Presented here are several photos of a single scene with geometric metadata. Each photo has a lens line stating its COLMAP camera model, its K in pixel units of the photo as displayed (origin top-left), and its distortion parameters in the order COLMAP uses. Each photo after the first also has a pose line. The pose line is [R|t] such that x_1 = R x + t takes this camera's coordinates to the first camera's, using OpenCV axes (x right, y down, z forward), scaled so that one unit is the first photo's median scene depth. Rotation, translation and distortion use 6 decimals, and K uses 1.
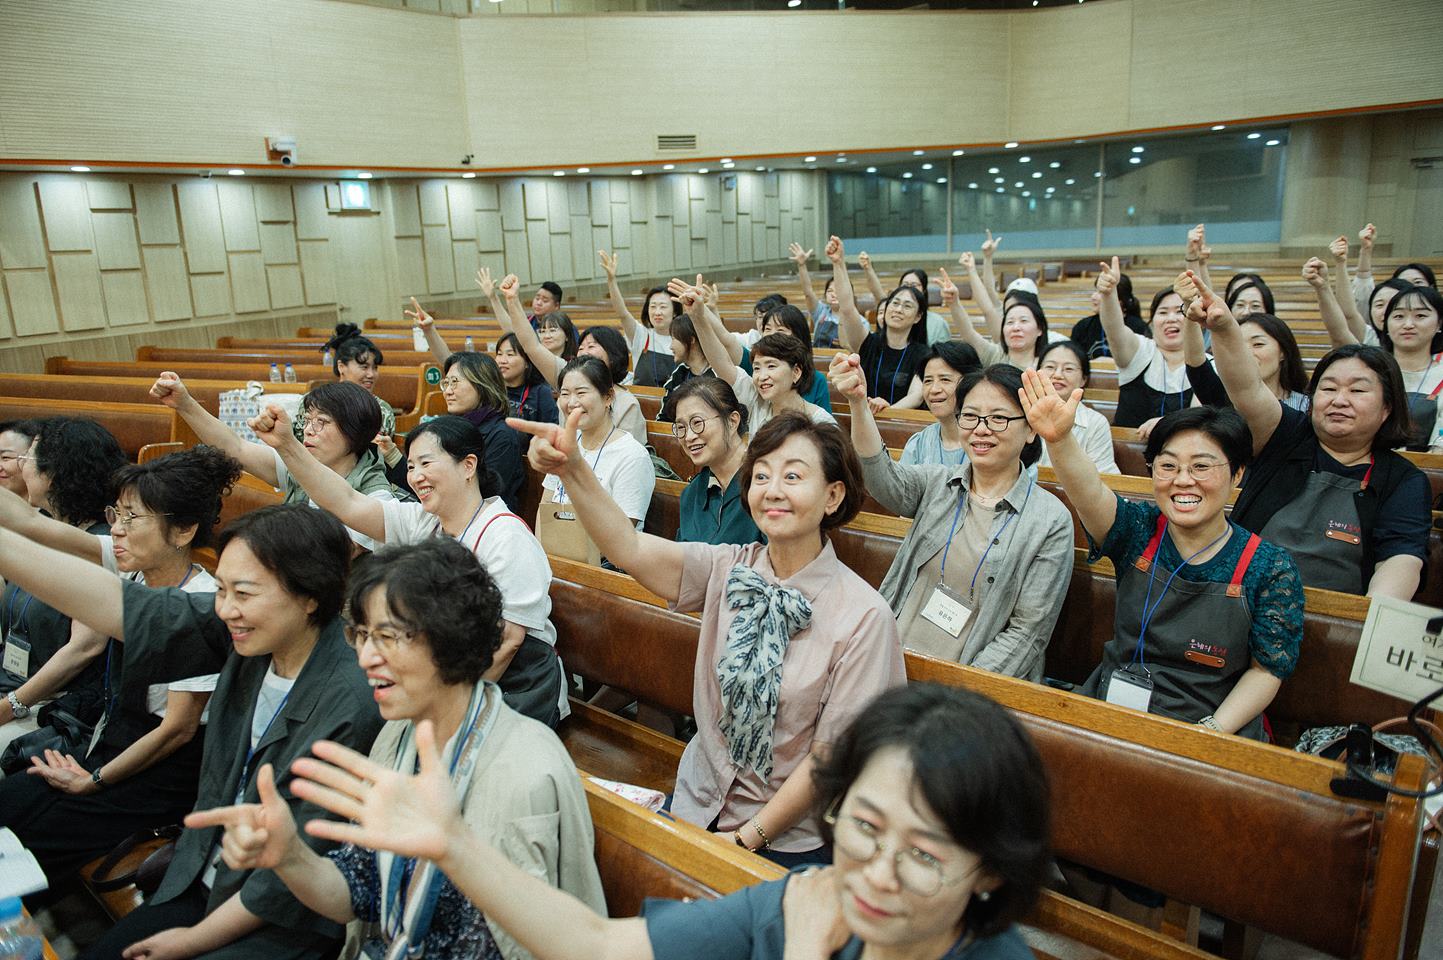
lens RADIAL K [[969.2, 0, 714.9], [0, 969.2, 479.0], [0, 0, 1]] dist [-0.006758, -0.005824]
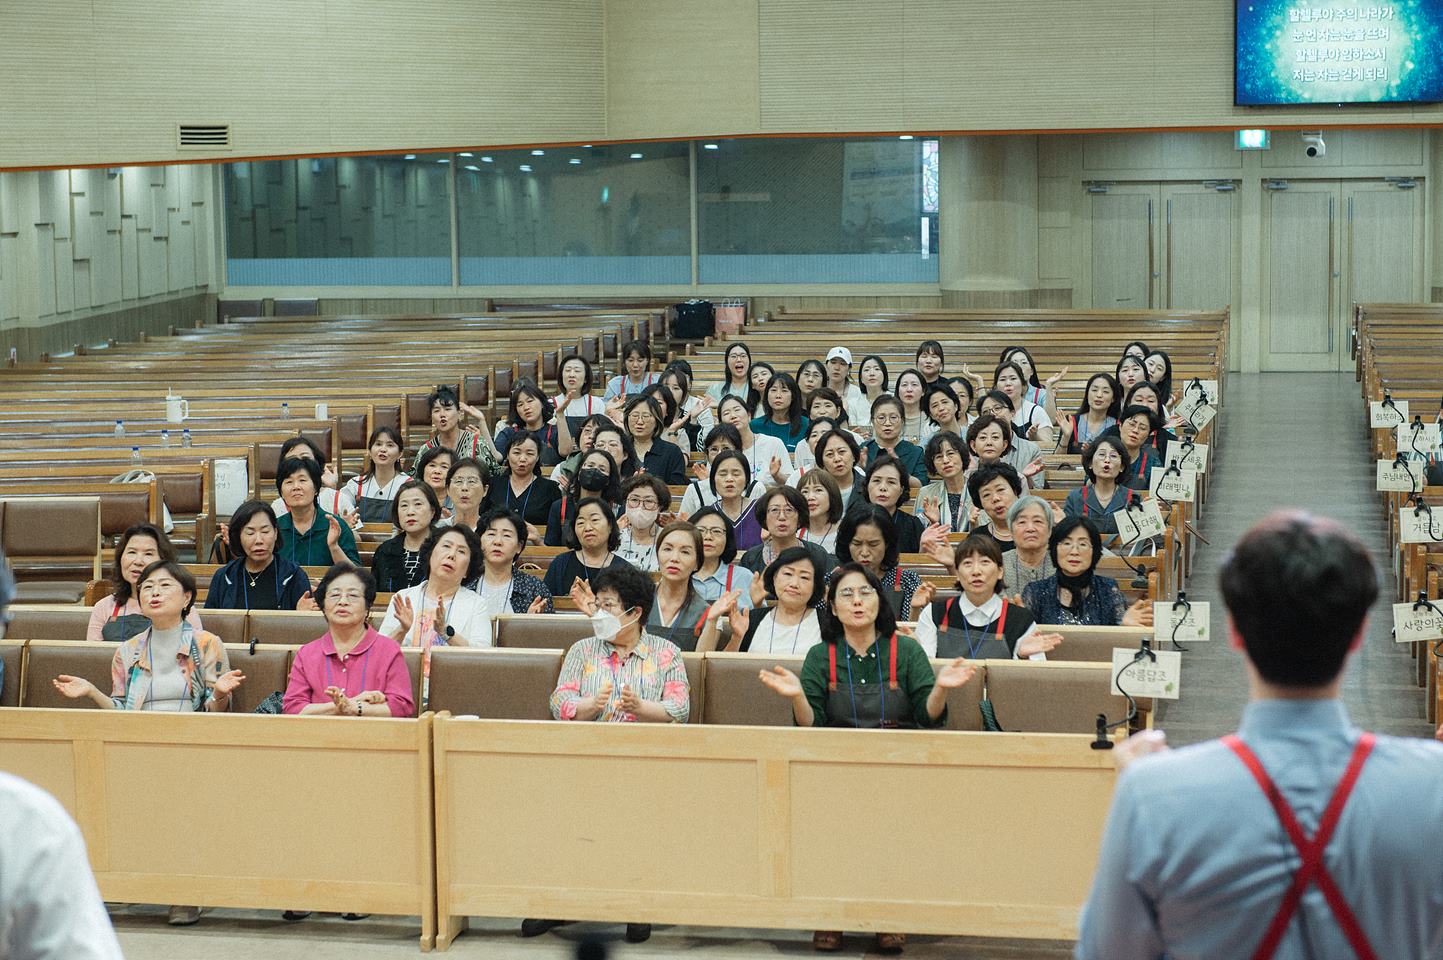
lens RADIAL K [[2765.6, 0, 774.1], [0, 2765.6, 452.5], [0, 0, 1]] dist [-0.008062, 0.000000]
pose [[0.864853, -0.018852, 0.501671, -0.580520], [0.093772, 0.987774, -0.124540, 0.129830], [-0.493189, 0.154751, 0.856047, -0.710429]]
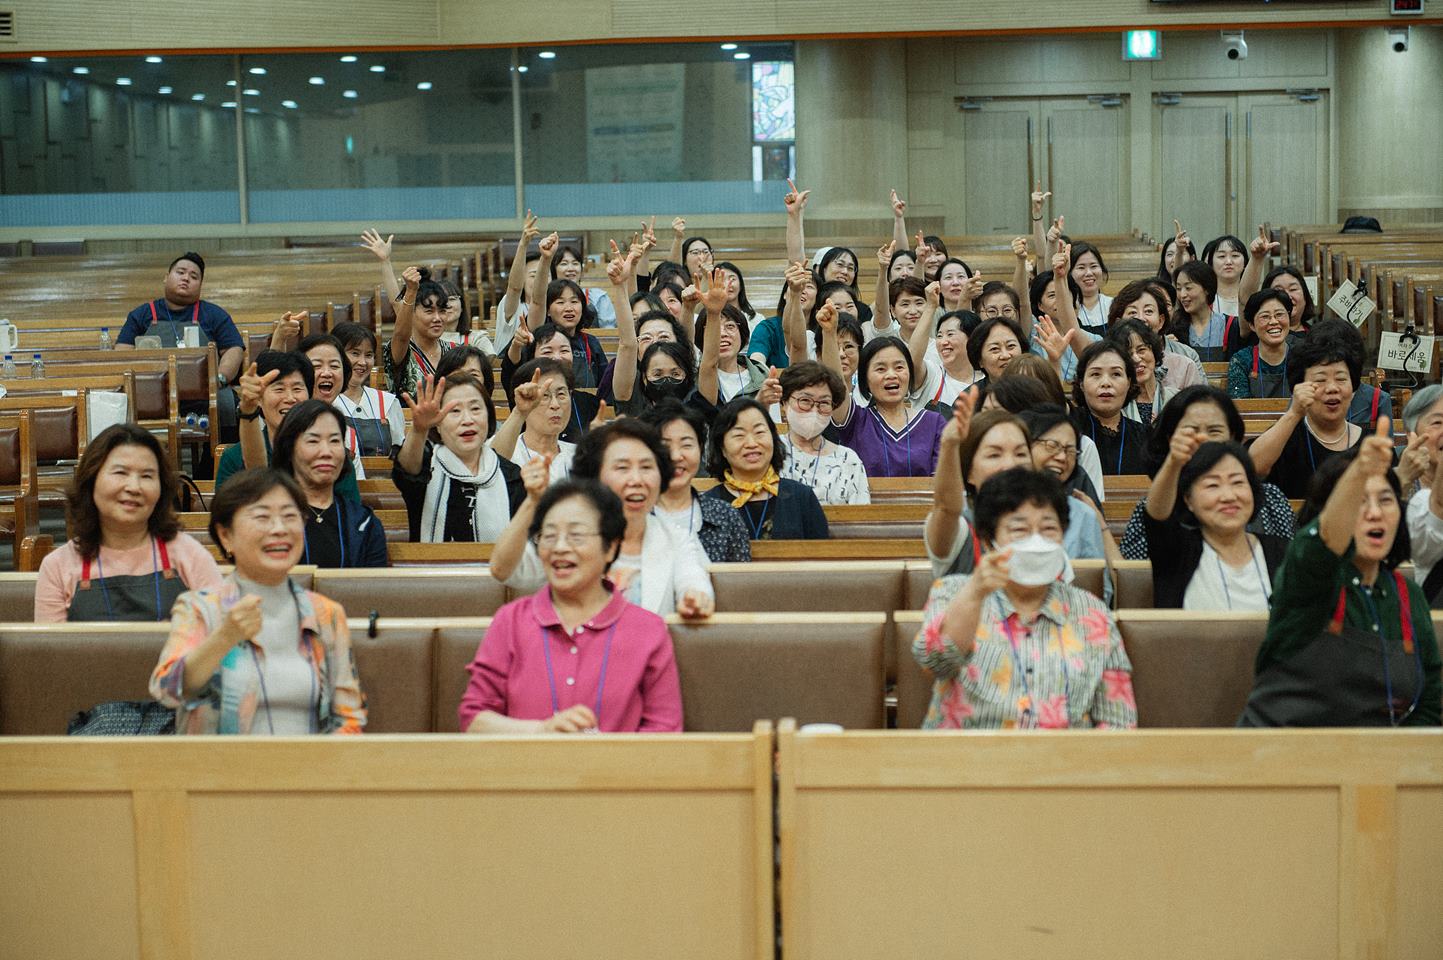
lens RADIAL K [[2734.4, 0, 765.0], [0, 2734.4, 435.0], [0, 0, 1]] dist [-0.011009, 0.000000]
pose [[0.799660, -0.036016, 0.599372, -0.550851], [0.128042, 0.985468, -0.111612, 0.105699], [-0.586643, 0.165996, 0.792651, -0.422601]]
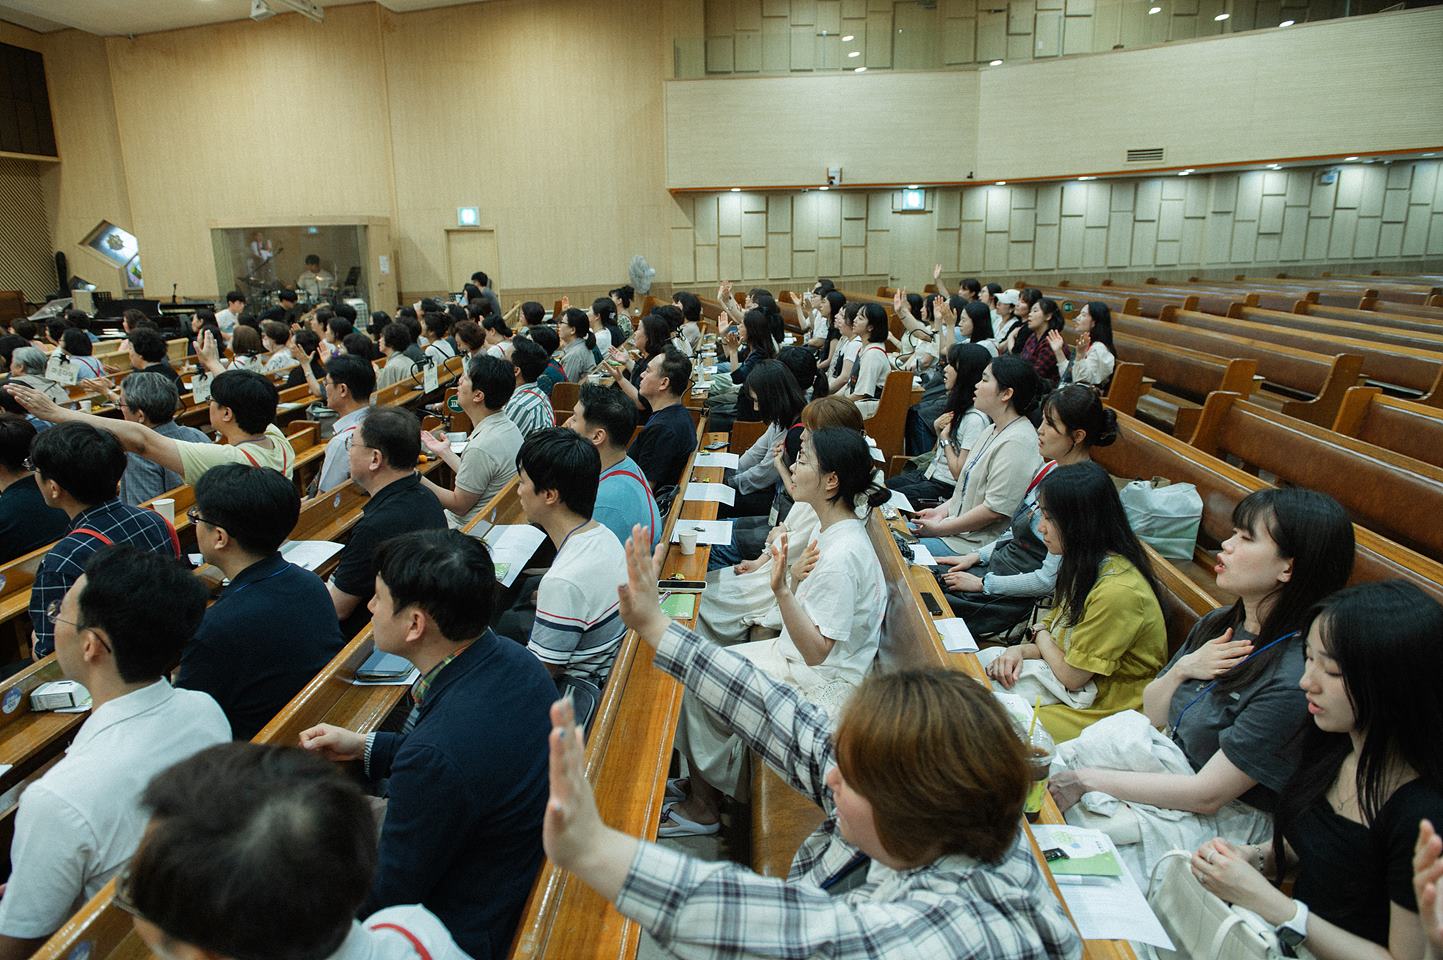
lens RADIAL K [[969.2, 0, 727.4], [0, 969.2, 481.9], [0, 0, 1]] dist [-0.006758, -0.005824]
pose [[0.643032, 0.221212, -0.733195, 0.501009], [-0.190264, 0.973503, 0.126849, -0.014807], [0.741828, 0.057933, 0.668083, -0.111209]]
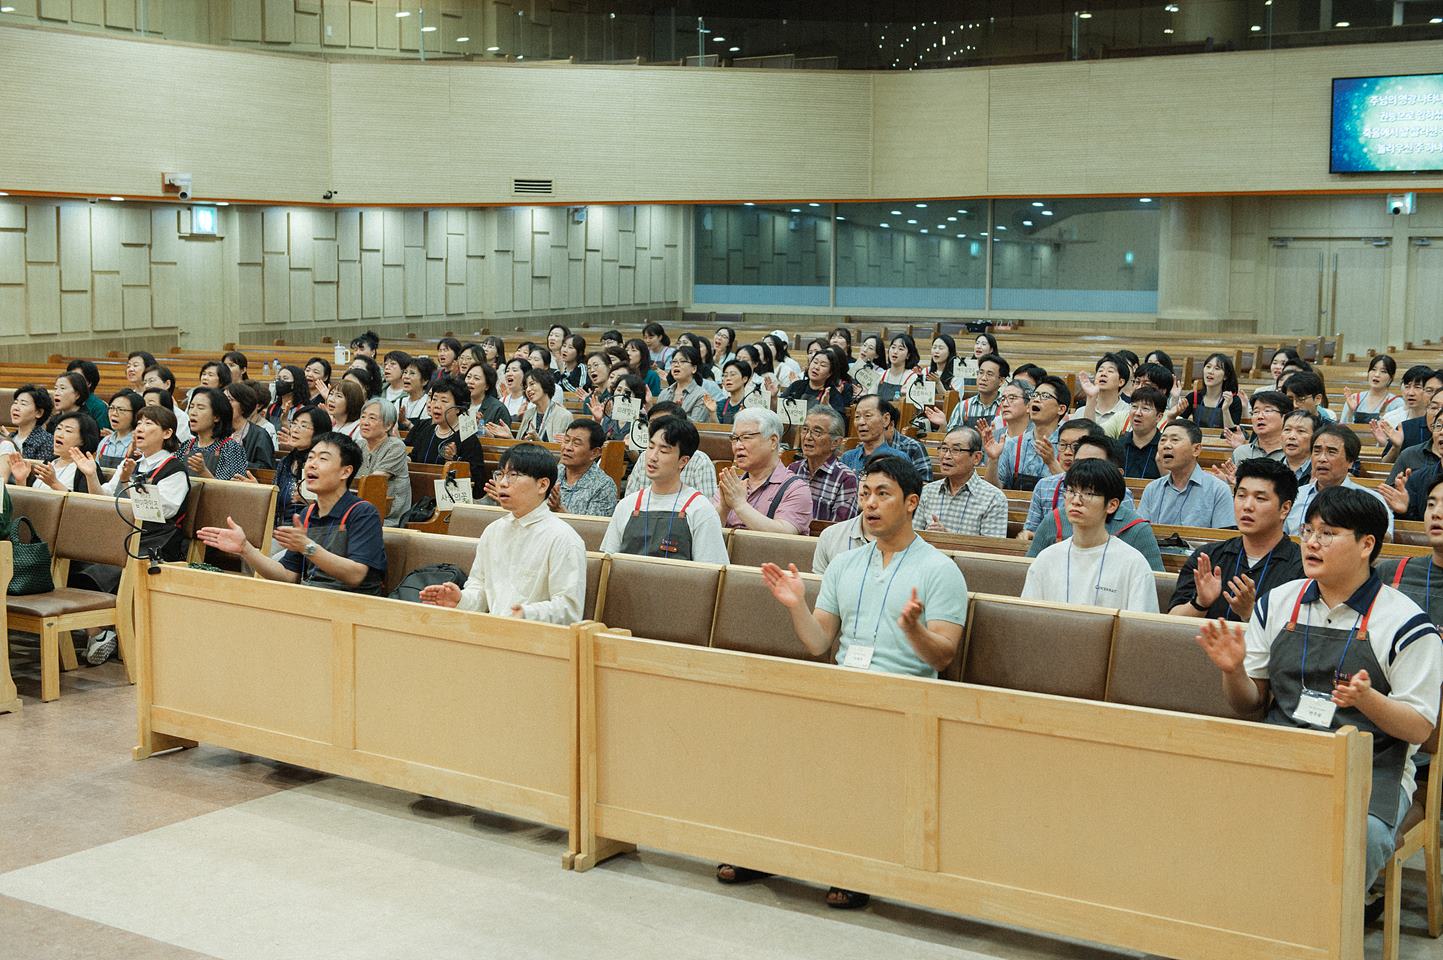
lens RADIAL K [[1933.9, 0, 748.5], [0, 1933.9, 496.3], [0, 0, 1]] dist [0.019573, 0.000000]
pose [[0.991411, 0.037324, 0.125341, -0.050443], [-0.021803, 0.992168, -0.122992, 0.184335], [-0.128950, 0.119202, 0.984461, -0.836440]]
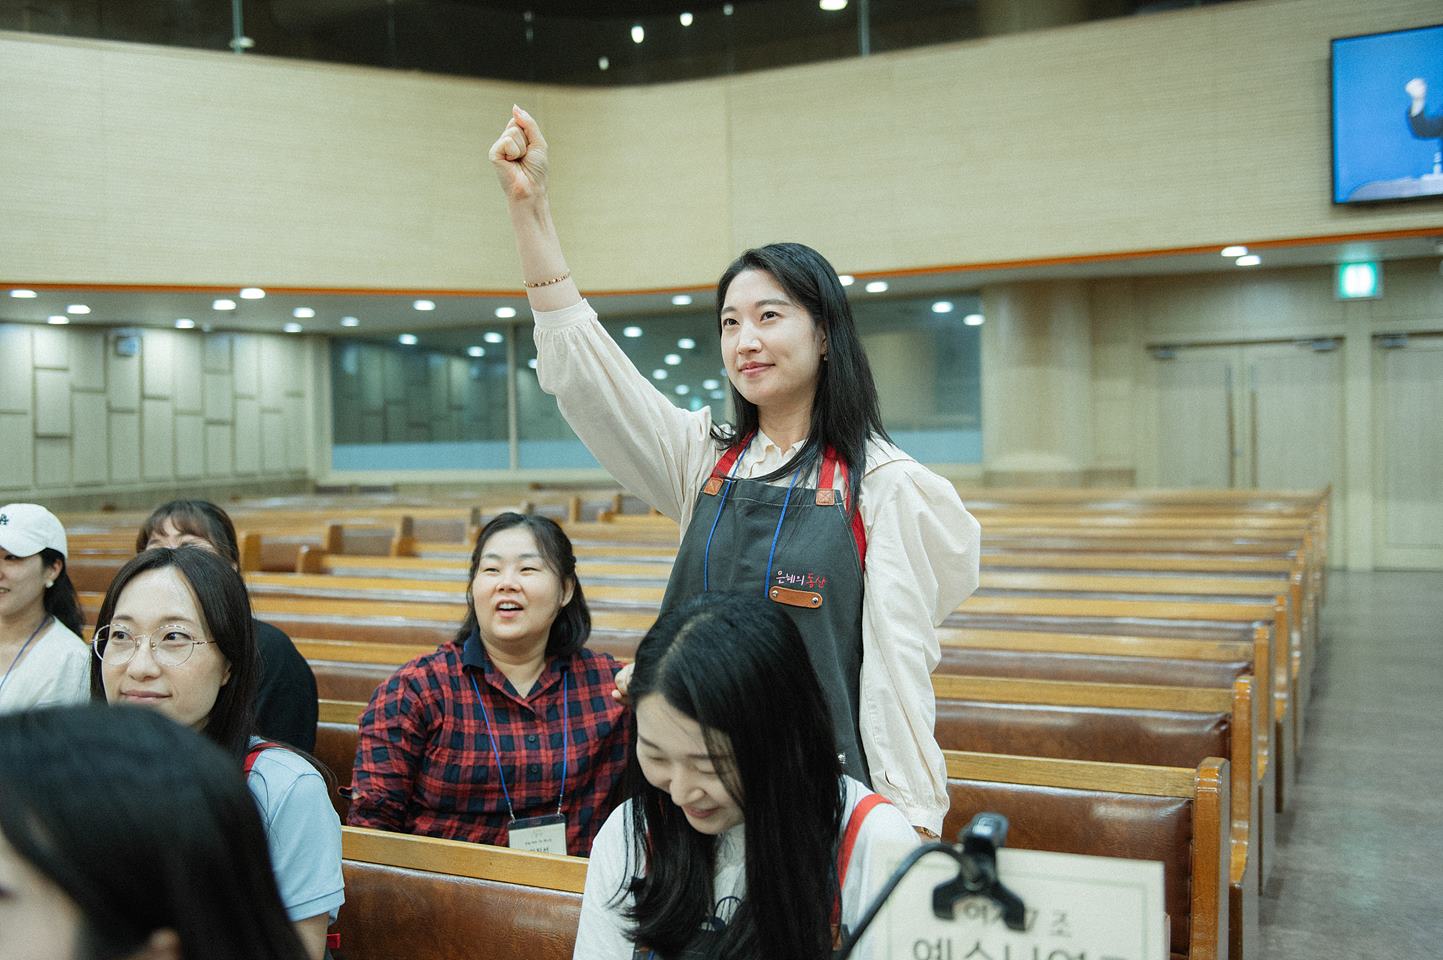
lens RADIAL K [[1379.9, 0, 702.3], [0, 1379.9, 476.4], [0, 0, 1]] dist [-0.021399, 0.000000]
pose [[0.968864, 0.021429, 0.246665, 0.181907], [0.034991, 0.974399, -0.222088, -0.039905], [-0.245109, 0.223804, 0.943310, 0.185462]]
